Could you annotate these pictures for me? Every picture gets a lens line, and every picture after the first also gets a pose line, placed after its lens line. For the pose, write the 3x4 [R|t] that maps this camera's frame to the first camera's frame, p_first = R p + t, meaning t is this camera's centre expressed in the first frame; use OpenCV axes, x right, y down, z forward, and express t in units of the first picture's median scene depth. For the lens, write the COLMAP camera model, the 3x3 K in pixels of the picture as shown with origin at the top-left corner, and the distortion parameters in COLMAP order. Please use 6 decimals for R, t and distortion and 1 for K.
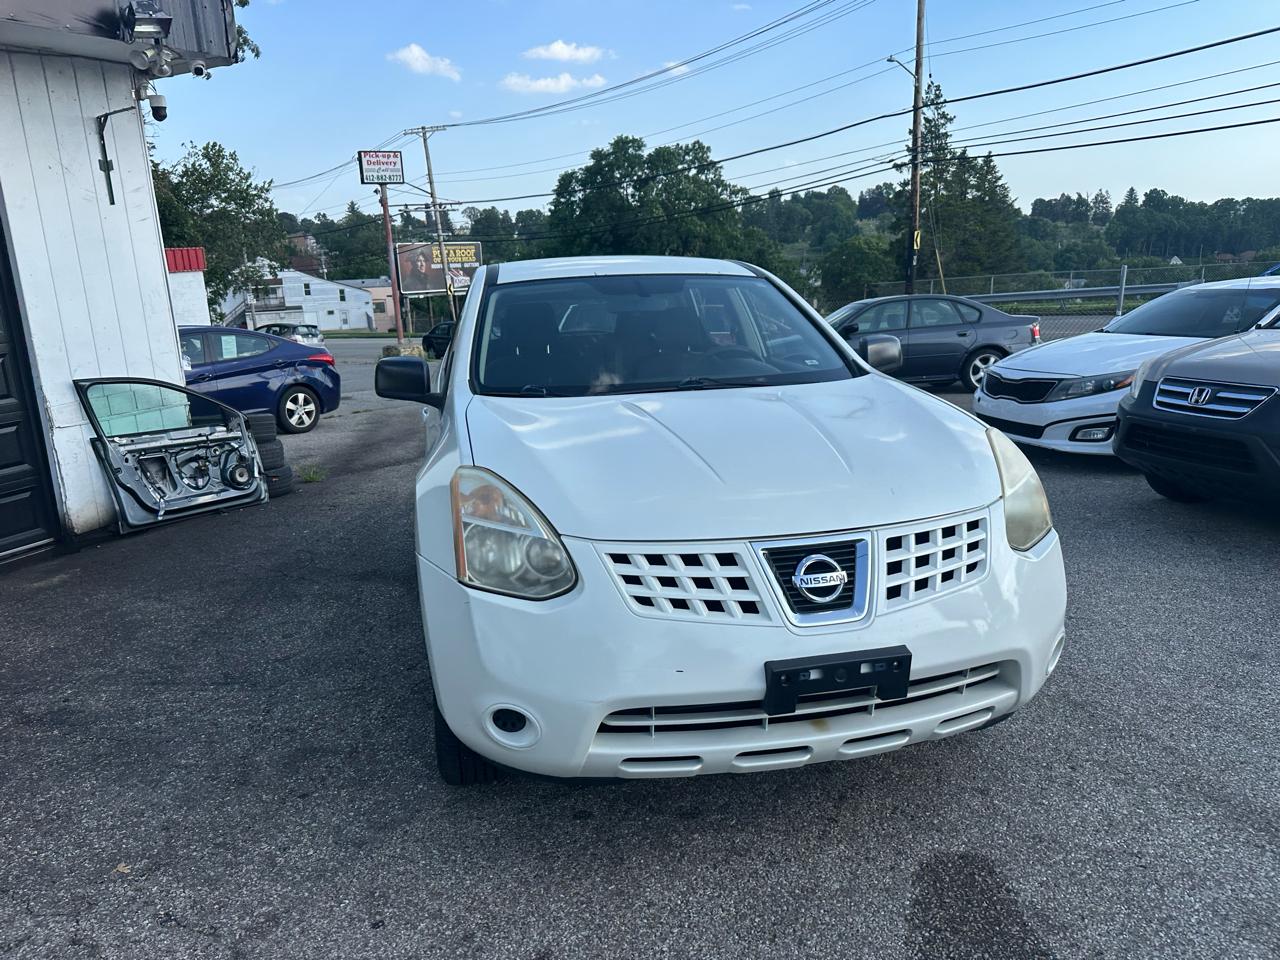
lens RADIAL K [[906.8, 0, 637.6], [0, 906.8, 469.5], [0, 0, 1]] dist [0.019841, -0.031707]
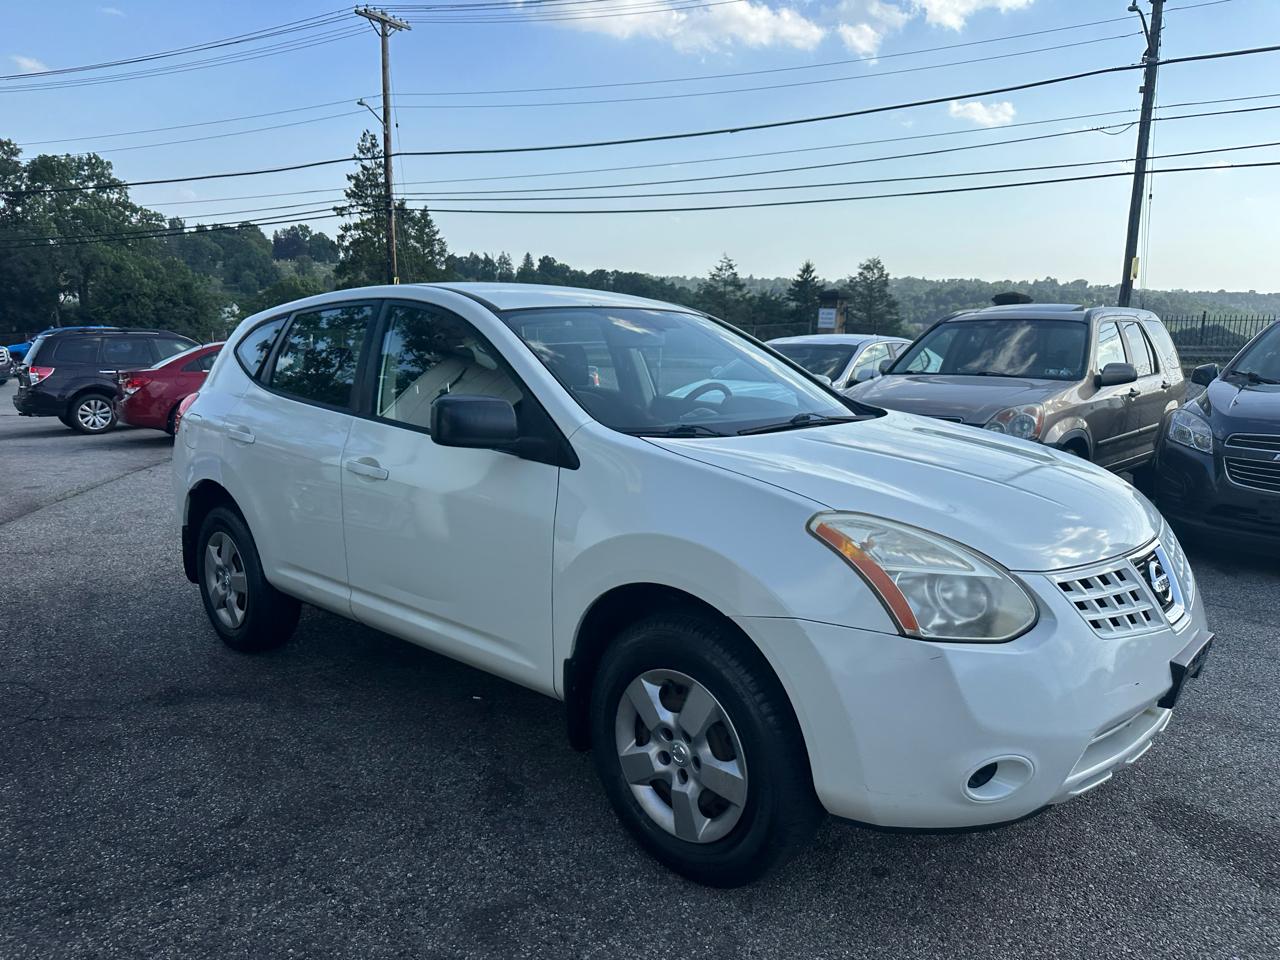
lens RADIAL K [[906.8, 0, 648.1], [0, 906.8, 490.7], [0, 0, 1]] dist [0.019841, -0.031707]
pose [[0.817693, -0.063247, 0.572170, -0.331760], [0.078209, 0.996936, -0.001570, -0.015061], [-0.570317, 0.046033, 0.820134, 0.143932]]
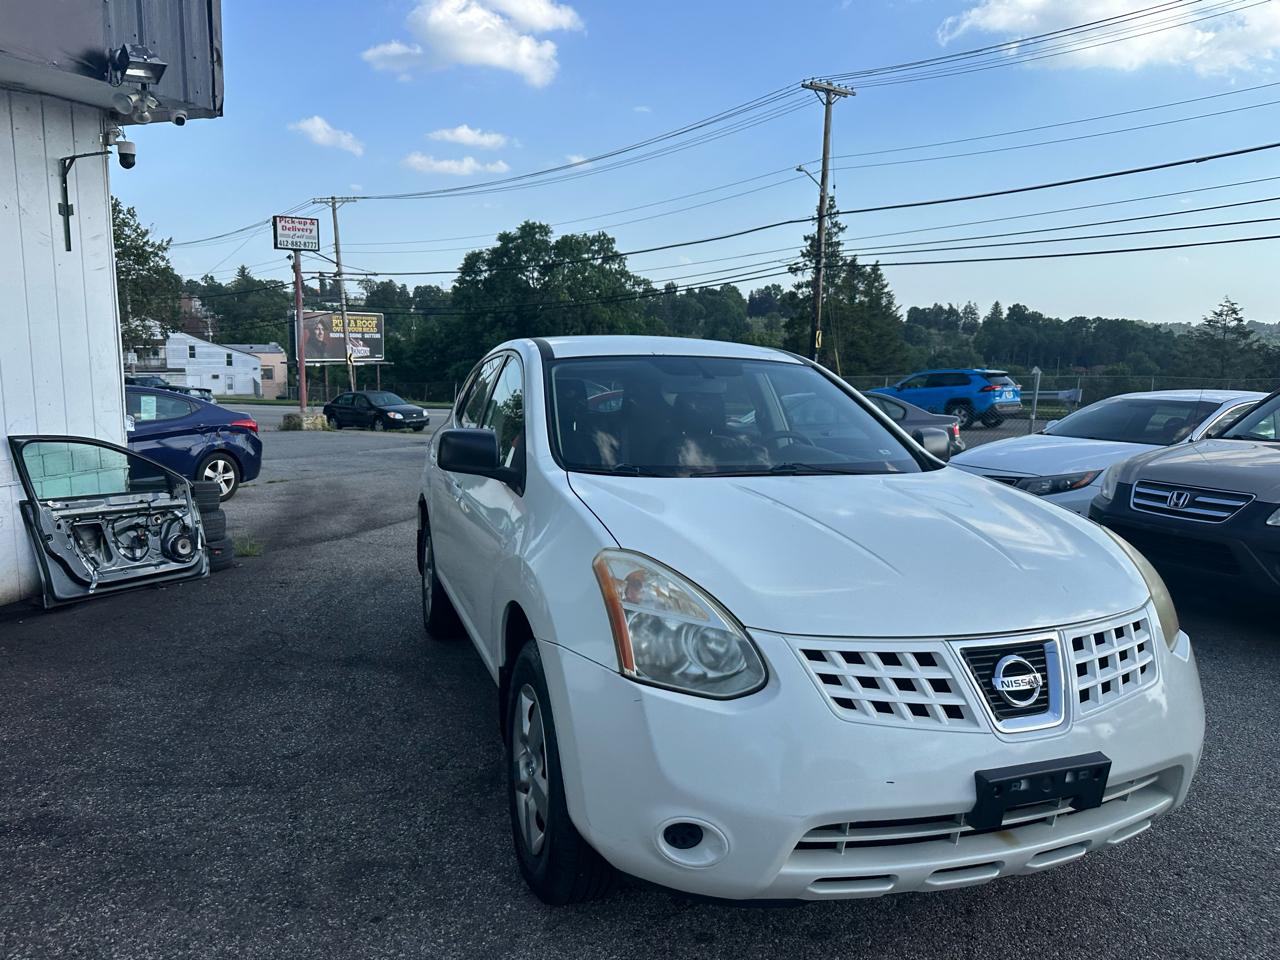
lens RADIAL K [[906.8, 0, 640.6], [0, 906.8, 472.5], [0, 0, 1]] dist [0.019841, -0.031707]
pose [[0.991813, 0.039787, 0.121342, -0.108052], [-0.029158, 0.995681, -0.088146, -0.000870], [-0.124325, 0.083886, 0.988689, 0.028131]]
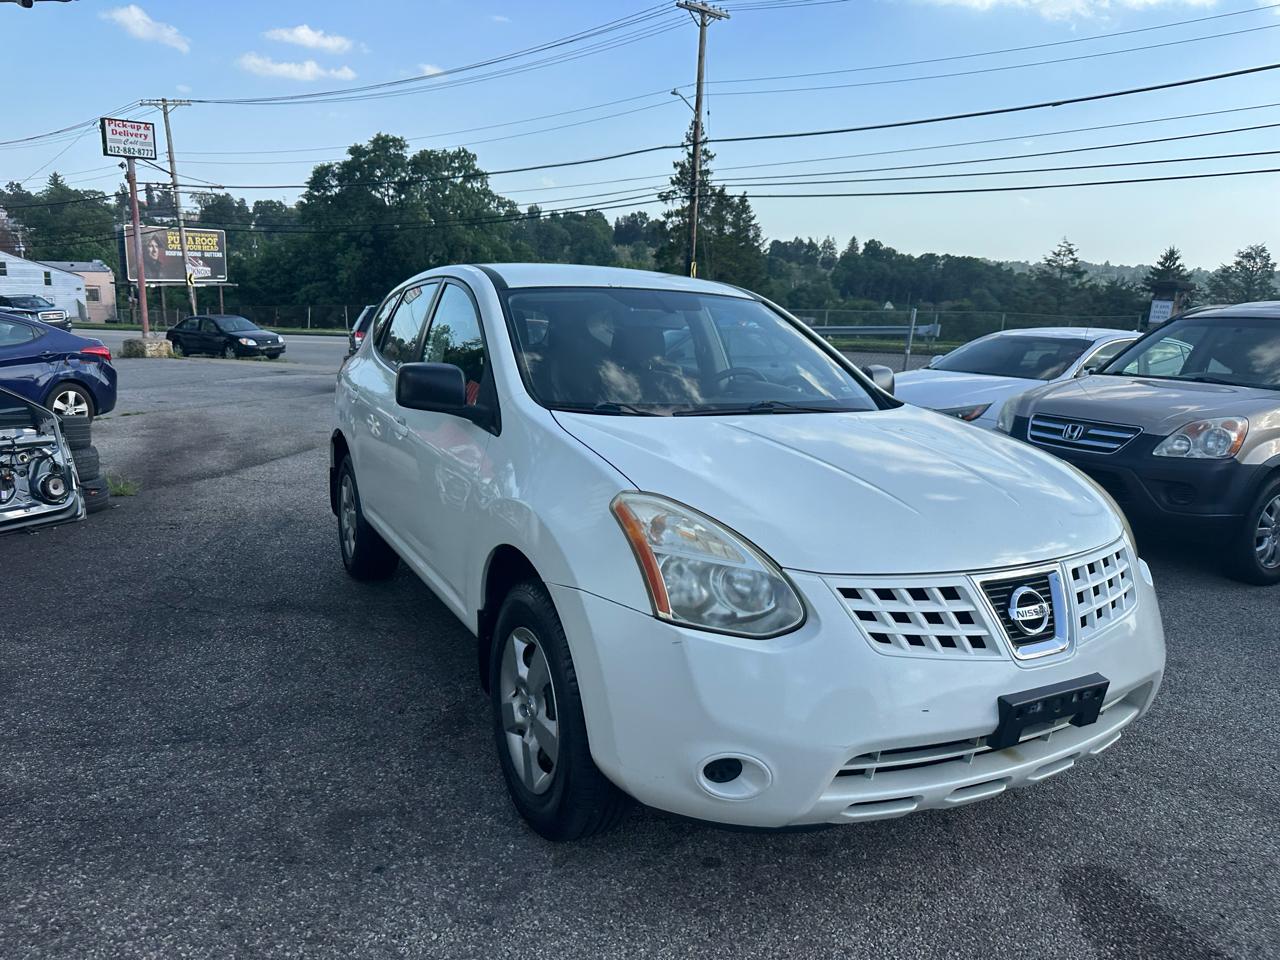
lens RADIAL K [[906.8, 0, 641.5], [0, 906.8, 488.3], [0, 0, 1]] dist [0.019841, -0.031707]
pose [[0.962885, 0.015988, 0.269439, -0.166209], [-0.016933, 0.999856, 0.001181, -0.003338], [-0.269381, -0.005700, 0.963017, 0.048144]]
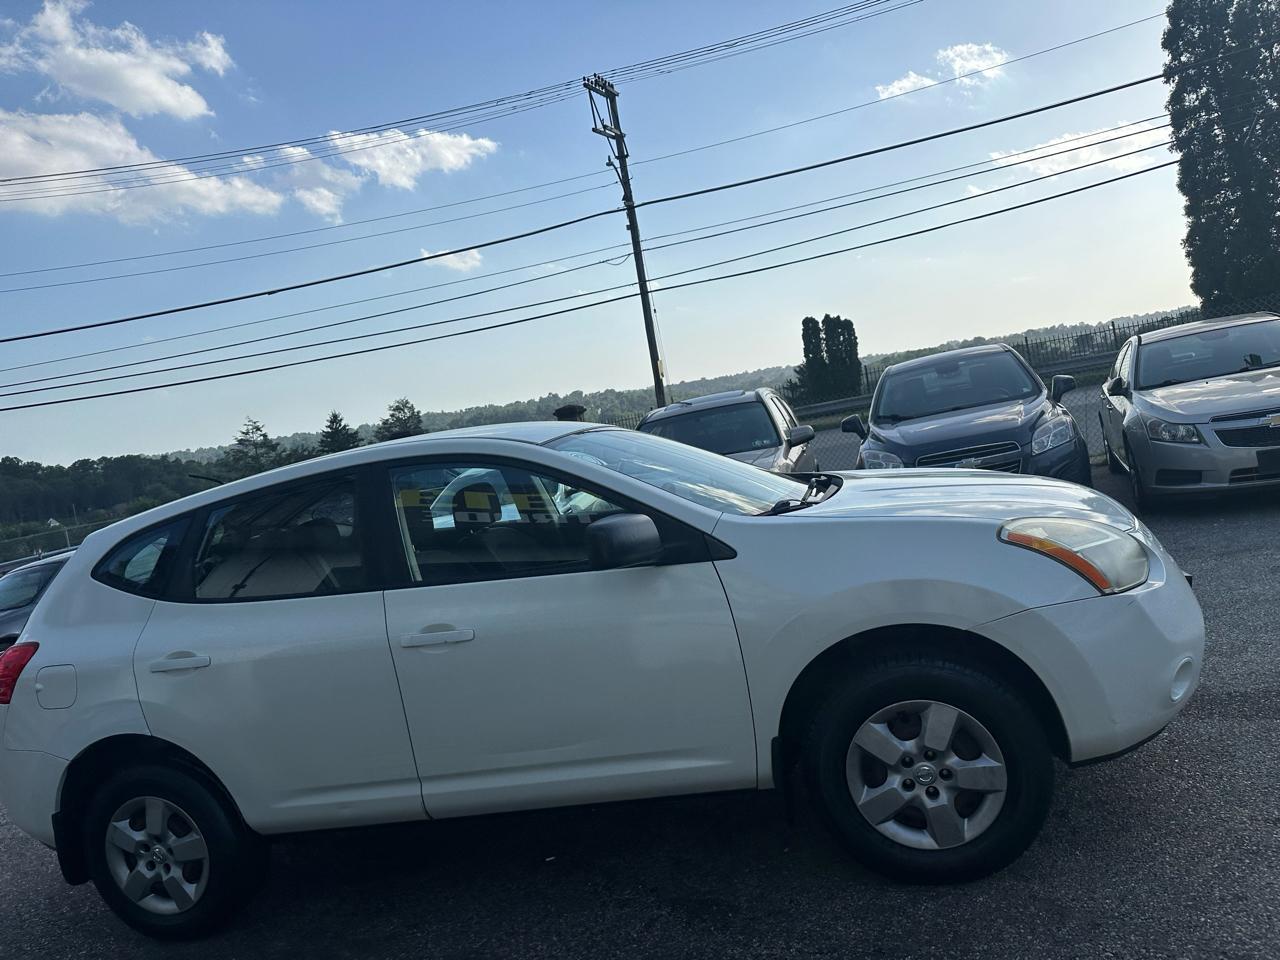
lens RADIAL K [[906.8, 0, 646.0], [0, 906.8, 471.6], [0, 0, 1]] dist [0.019841, -0.031707]
pose [[0.437899, -0.097656, 0.893705, -0.548496], [0.338508, 0.938834, -0.063276, -0.058570], [-0.832861, 0.330235, 0.444171, 0.333071]]
